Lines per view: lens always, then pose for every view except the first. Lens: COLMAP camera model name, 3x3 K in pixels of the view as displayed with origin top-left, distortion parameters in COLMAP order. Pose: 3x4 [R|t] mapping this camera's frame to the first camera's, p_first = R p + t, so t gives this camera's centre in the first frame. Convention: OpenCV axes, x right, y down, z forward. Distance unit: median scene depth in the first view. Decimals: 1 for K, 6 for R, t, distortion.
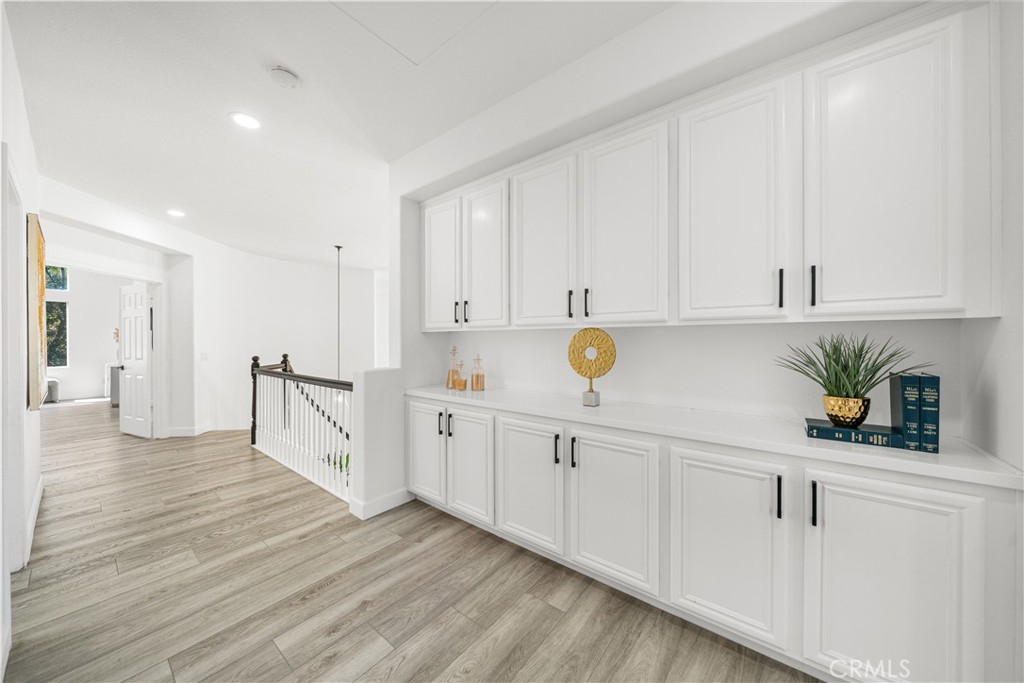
lens RADIAL K [[350.2, 0, 508.2], [0, 350.2, 336.4], [0, 0, 1]] dist [-0.004031, -0.000122]
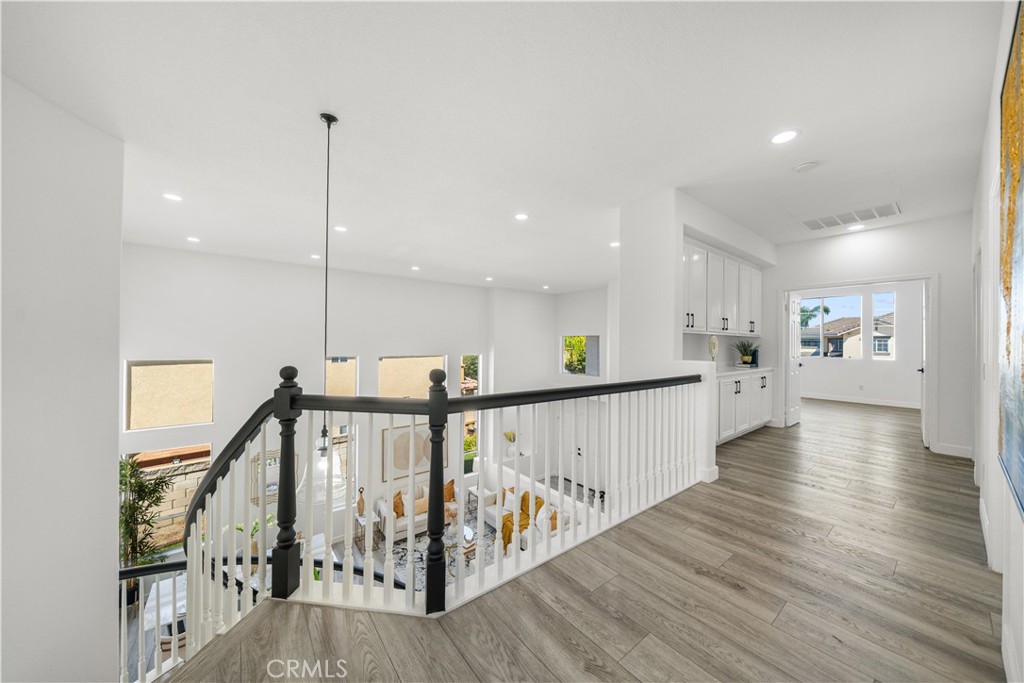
lens RADIAL K [[350.7, 0, 512.0], [0, 350.7, 341.5], [0, 0, 1]] dist [-0.001280, -0.000131]
pose [[0.228501, 0.008310, 0.973508, -1.820579], [-0.015630, 0.999866, -0.004866, 0.041868], [-0.973418, -0.014104, 0.228600, 1.430900]]
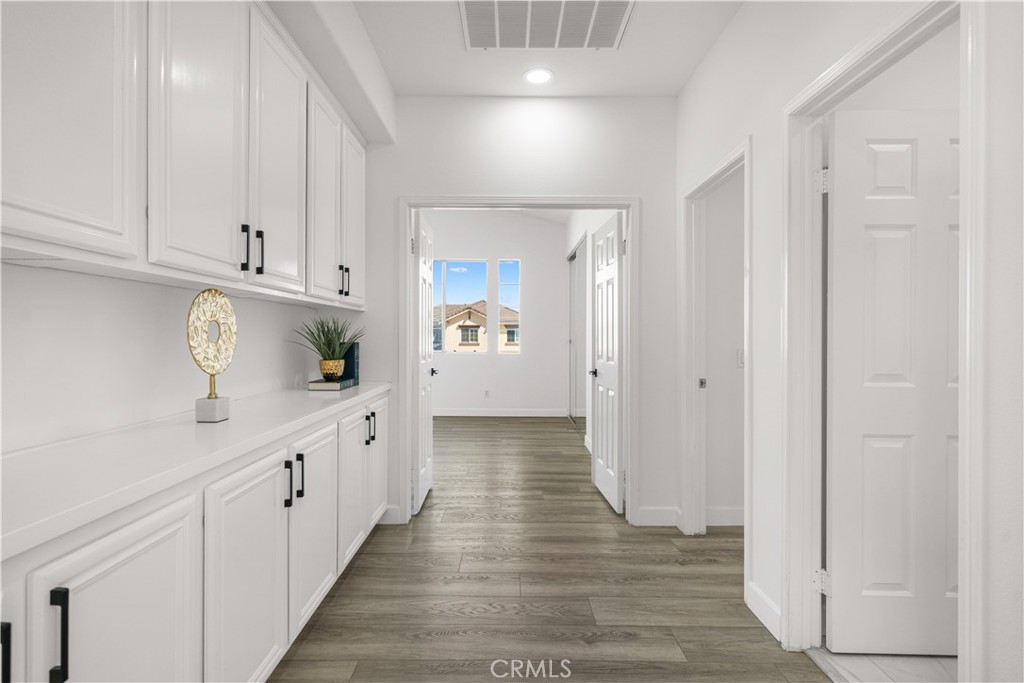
lens RADIAL K [[497.5, 0, 512.0], [0, 497.5, 341.5], [0, 0, 1]] dist [-0.001383, -0.000093]
pose [[-0.625528, -0.007099, 0.780169, -0.592270], [-0.006656, 0.999971, 0.003762, 0.048350], [-0.780173, -0.002840, -0.625557, 0.931126]]
